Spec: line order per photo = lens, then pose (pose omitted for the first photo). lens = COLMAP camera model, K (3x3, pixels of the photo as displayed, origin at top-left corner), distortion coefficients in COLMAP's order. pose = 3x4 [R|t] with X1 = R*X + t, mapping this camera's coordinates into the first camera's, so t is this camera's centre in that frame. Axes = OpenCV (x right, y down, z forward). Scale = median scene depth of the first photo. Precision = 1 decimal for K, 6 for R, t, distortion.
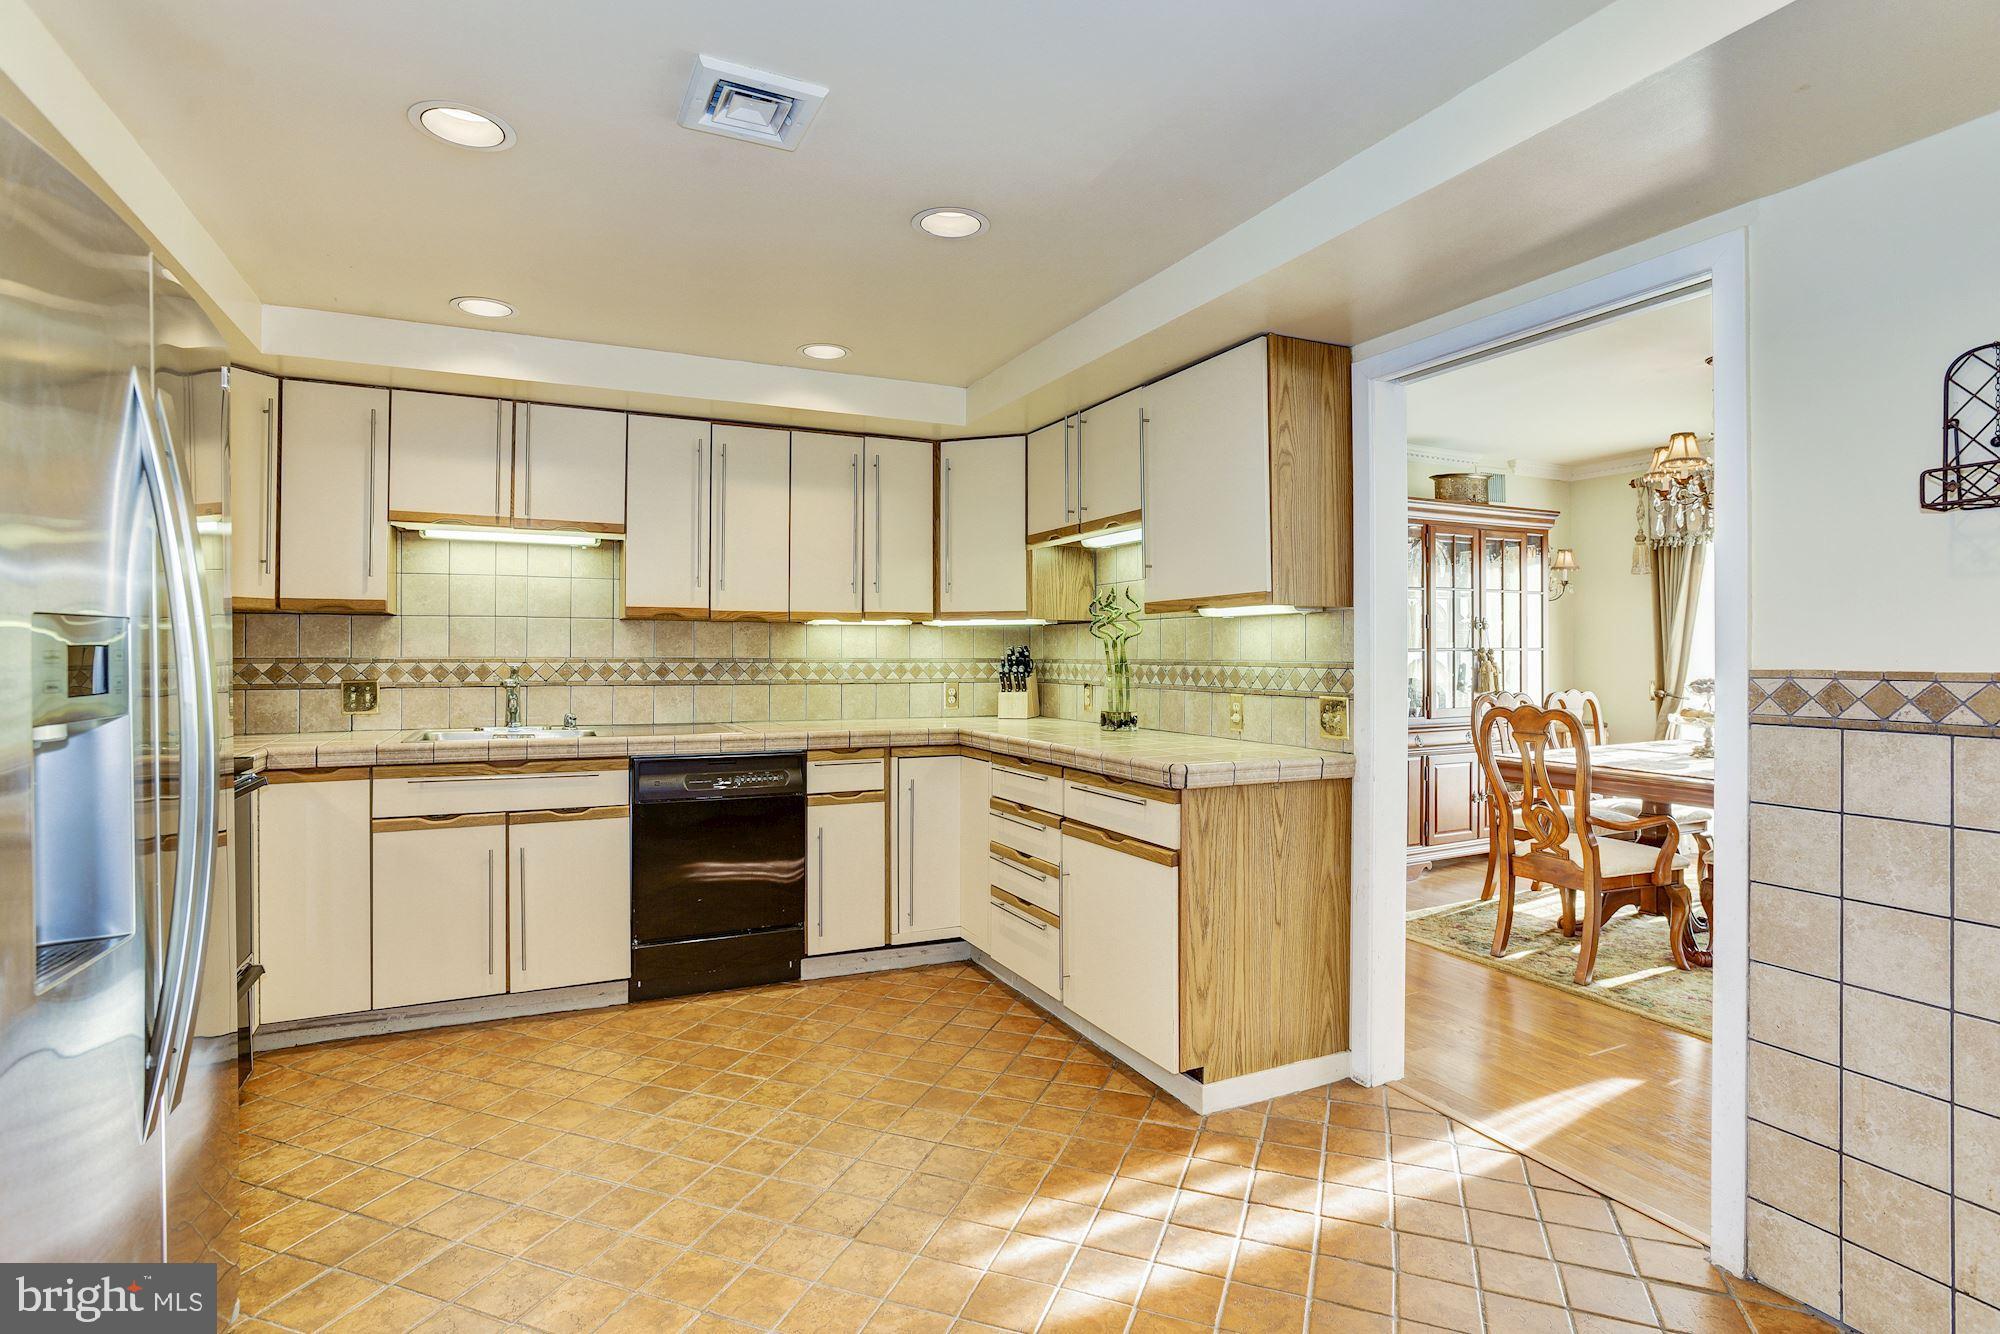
lens RADIAL K [[984.5, 0, 1009.6], [0, 984.5, 643.0], [0, 0, 1]] dist [-0.049889, 0.024820]
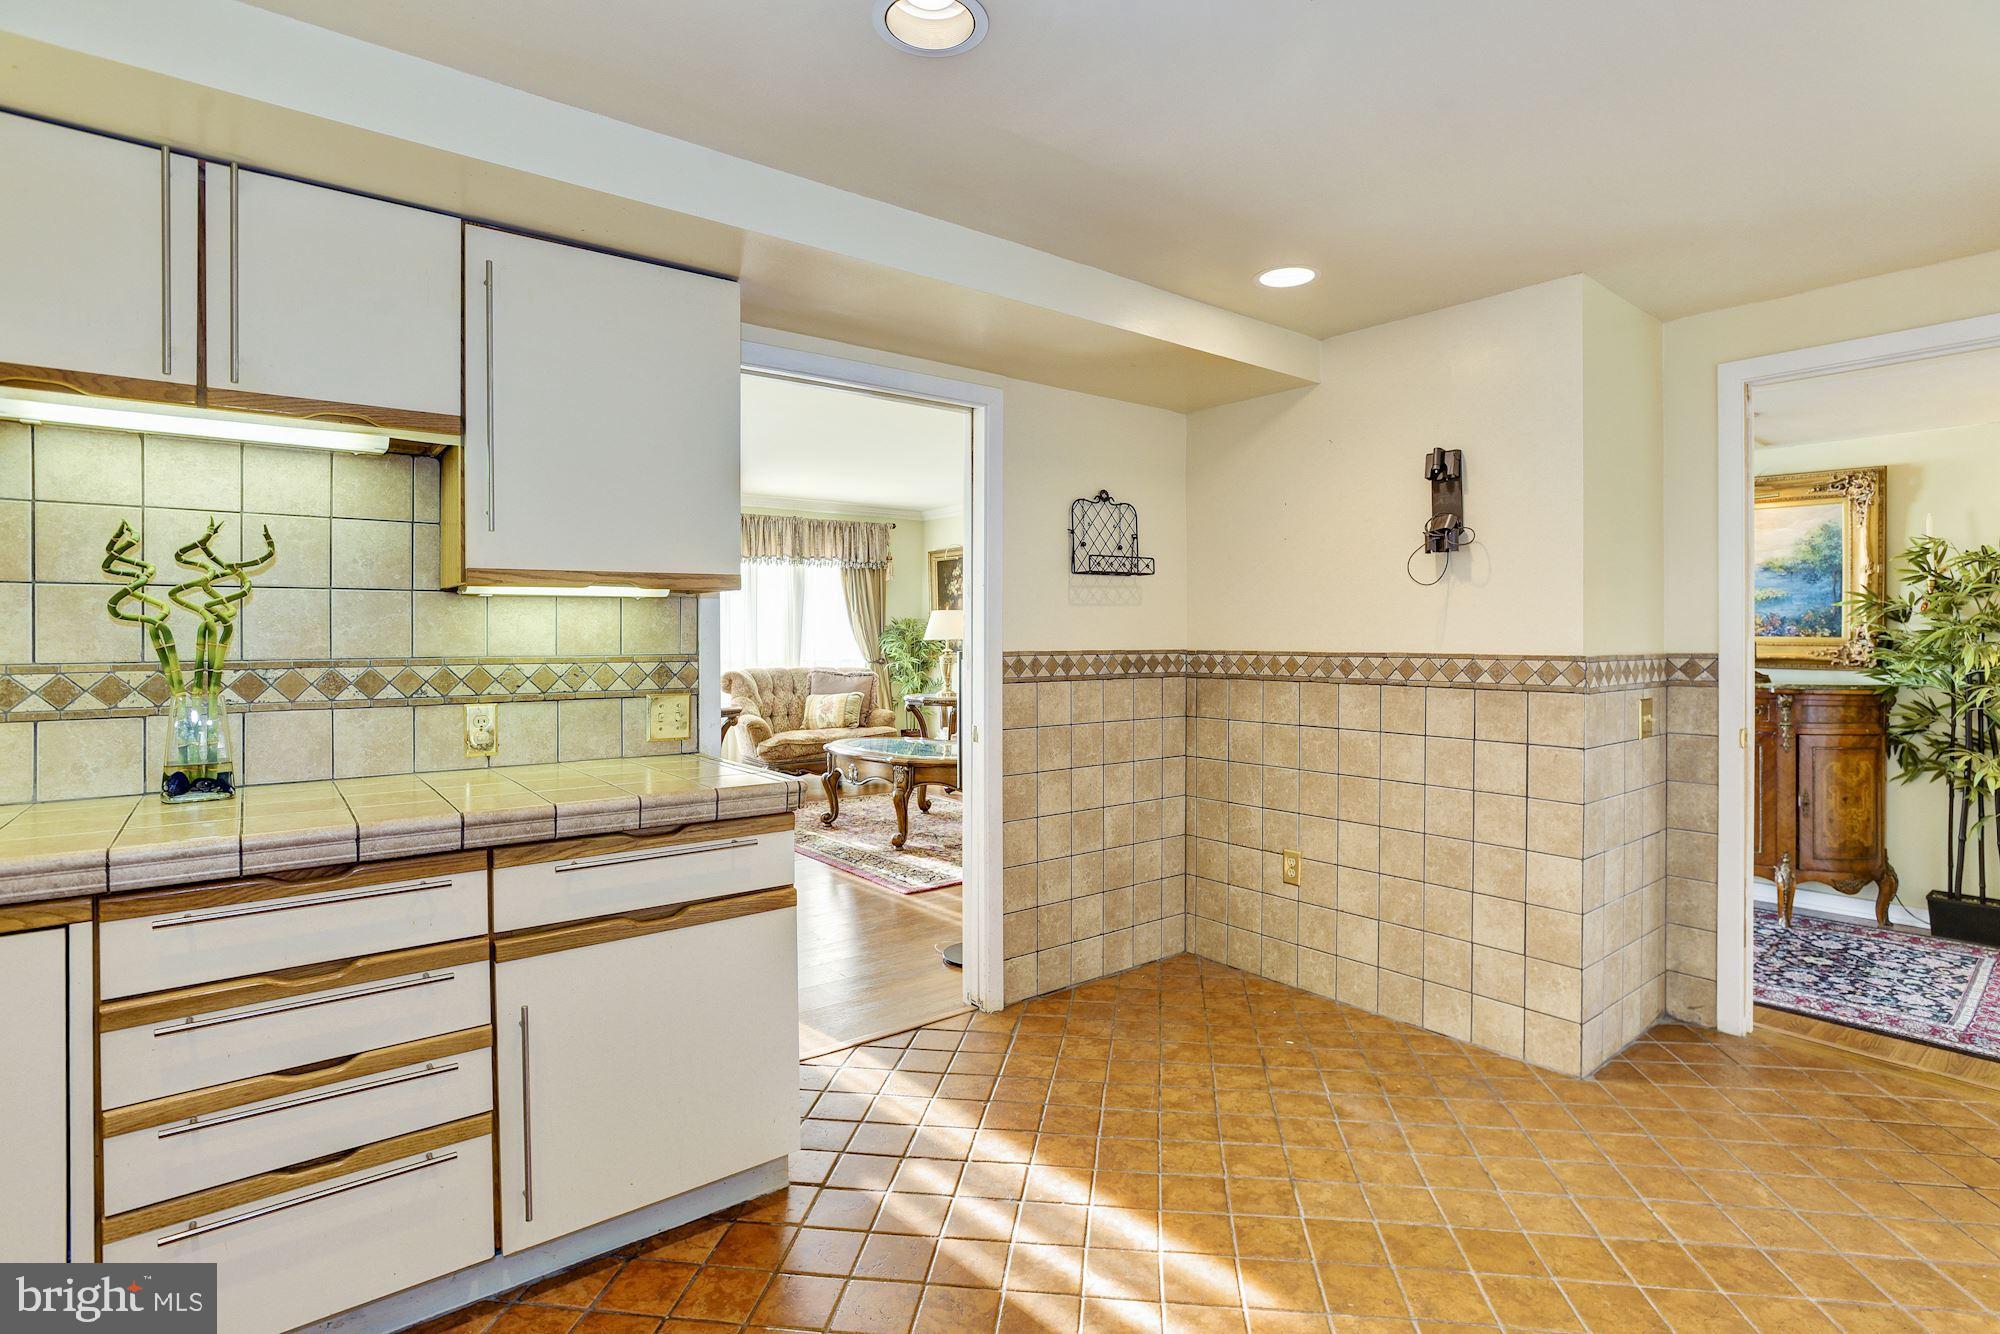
lens RADIAL K [[984.5, 0, 1011.5], [0, 984.5, 628.2], [0, 0, 1]] dist [-0.049889, 0.024820]
pose [[-0.219128, 0.002958, 0.975692, -0.517557], [-0.010512, 0.999930, -0.005393, -0.002520], [-0.975639, -0.011438, -0.219082, 0.759932]]
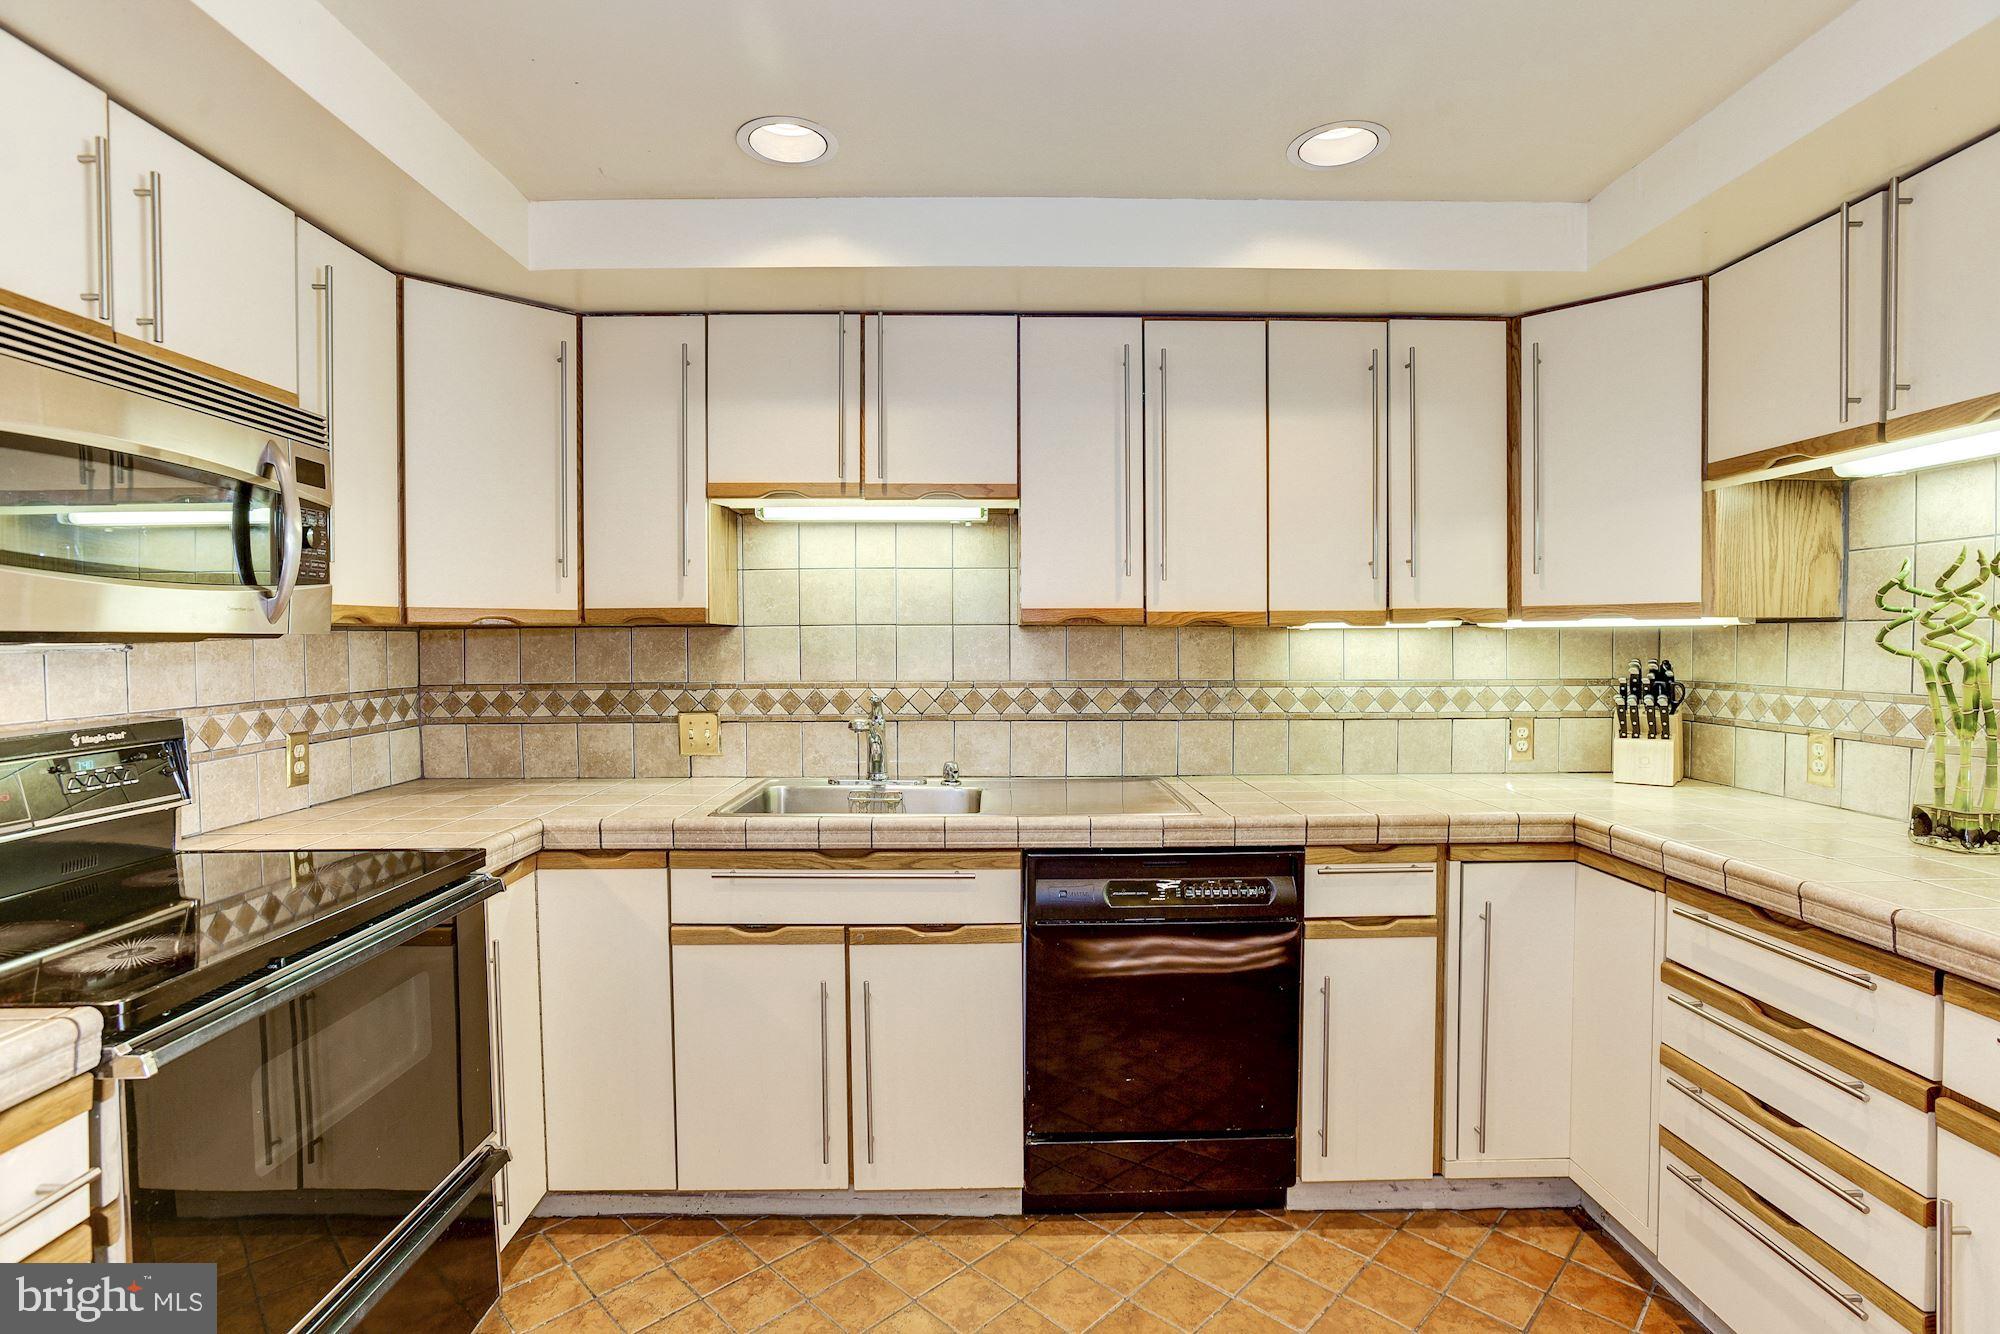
lens RADIAL K [[984.5, 0, 1006.6], [0, 984.5, 656.5], [0, 0, 1]] dist [-0.049889, 0.024820]
pose [[0.905286, 0.003129, -0.424791, -0.124359], [0.009876, 0.999548, 0.028409, -0.025238], [0.424688, -0.029914, 0.904846, 0.412110]]
